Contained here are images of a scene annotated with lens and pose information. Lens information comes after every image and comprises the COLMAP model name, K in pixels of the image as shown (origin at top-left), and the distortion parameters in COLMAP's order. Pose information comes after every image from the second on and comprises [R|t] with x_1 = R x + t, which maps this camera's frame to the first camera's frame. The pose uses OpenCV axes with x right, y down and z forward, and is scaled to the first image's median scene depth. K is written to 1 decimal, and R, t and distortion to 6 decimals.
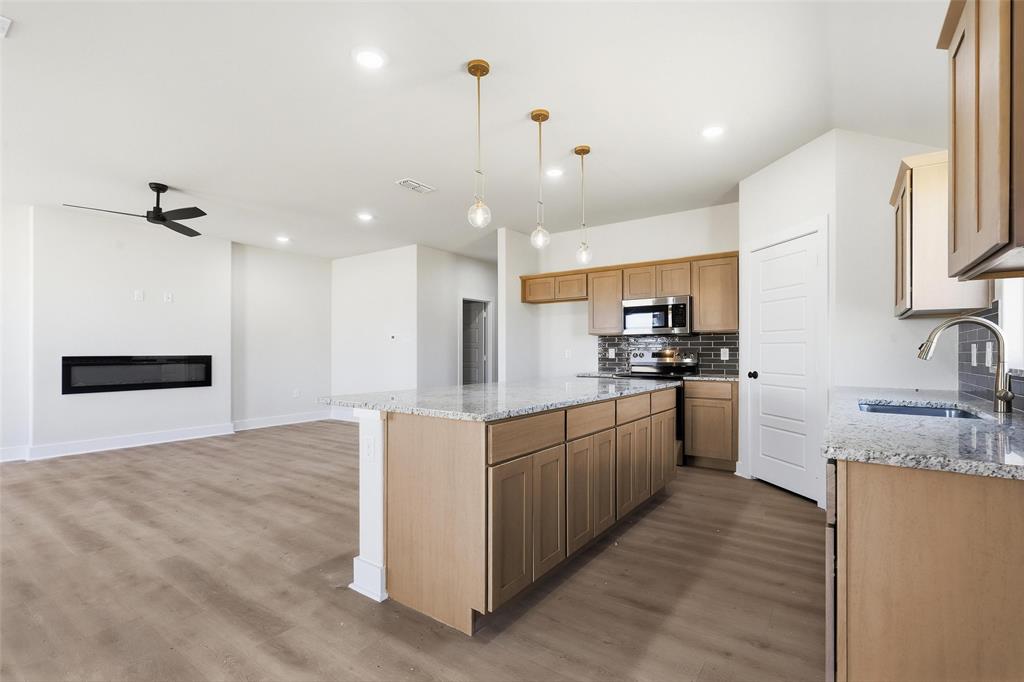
lens RADIAL K [[466.3, 0, 513.8], [0, 466.3, 348.7], [0, 0, 1]] dist [0.002273, 0.000104]
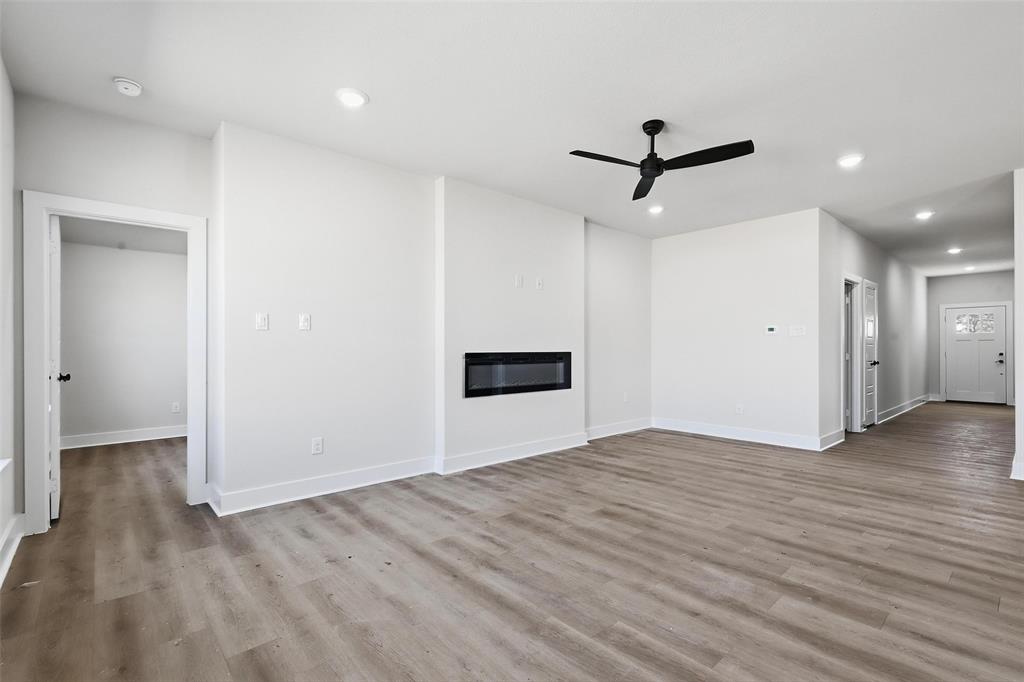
lens RADIAL K [[467.2, 0, 511.3], [0, 467.2, 347.0], [0, 0, 1]] dist [-0.000657, -0.000084]
pose [[0.974443, 0.001280, -0.224633, -0.812778], [-0.000612, 0.999995, 0.003043, 0.003813], [0.224636, -0.002827, 0.974439, 0.220740]]
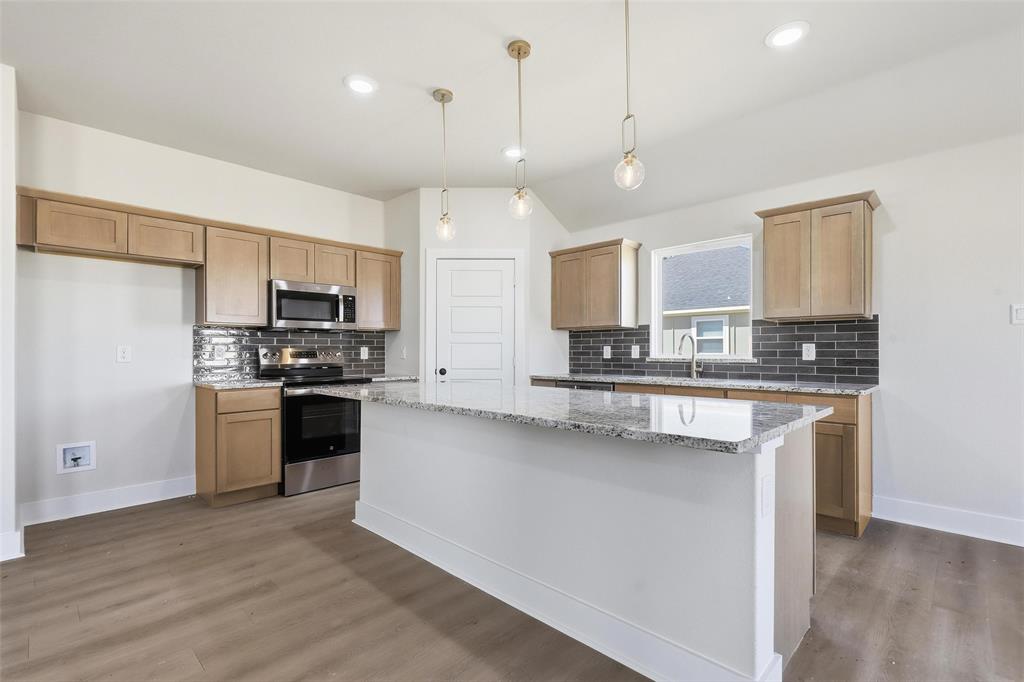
lens RADIAL K [[467.2, 0, 511.3], [0, 467.2, 347.0], [0, 0, 1]] dist [-0.000657, -0.000084]
pose [[0.154296, 0.008961, 0.987984, -0.507584], [-0.004890, 0.999954, -0.008306, 0.006307], [-0.988013, -0.003550, 0.154333, 0.626892]]
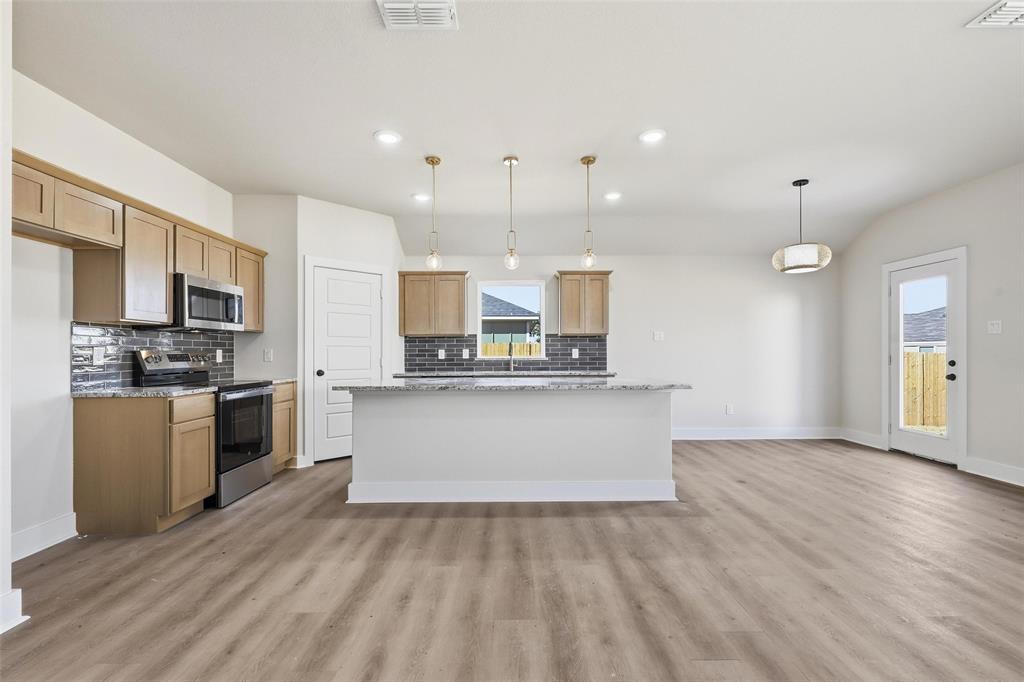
lens RADIAL K [[469.2, 0, 512.5], [0, 469.2, 346.9], [0, 0, 1]] dist [0.002005, 0.000250]
pose [[-0.584395, 0.014157, 0.811346, -0.668386], [-0.000757, 0.999838, -0.017992, 0.011418], [-0.811469, -0.011129, -0.584290, 1.208944]]
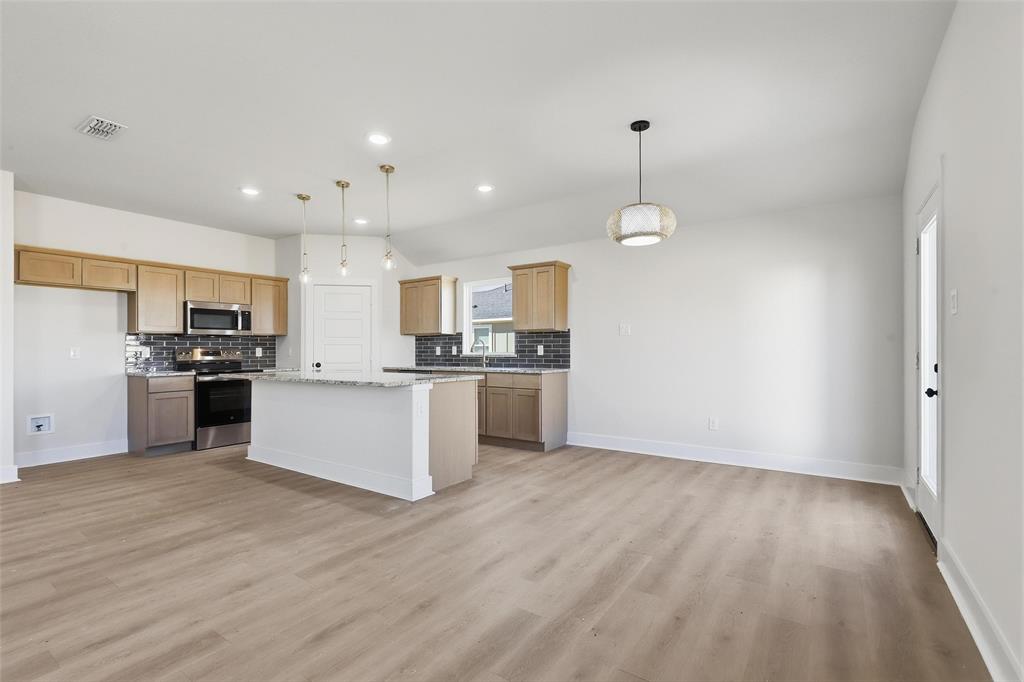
lens RADIAL K [[465.4, 0, 512.4], [0, 465.4, 345.0], [0, 0, 1]] dist [-0.000065, -0.000191]
pose [[-0.012277, 0.011144, 0.999863, -0.963759], [-0.001556, 0.999936, -0.011164, 0.005804], [-0.999923, -0.001693, -0.012259, 0.351309]]
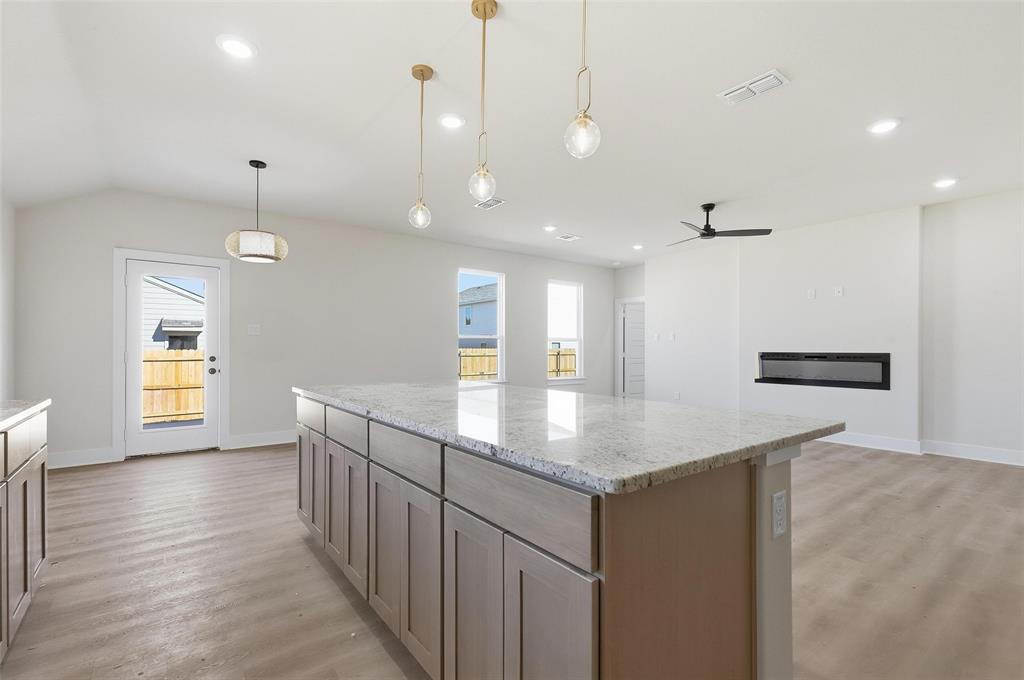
lens RADIAL K [[468.4, 0, 509.3], [0, 468.4, 346.1], [0, 0, 1]] dist [-0.001258, 0.000067]
pose [[-0.302974, -0.005857, -0.952981, 0.501061], [0.004015, 0.999964, -0.007422, 0.007814], [0.952990, -0.006075, -0.302940, 0.877964]]
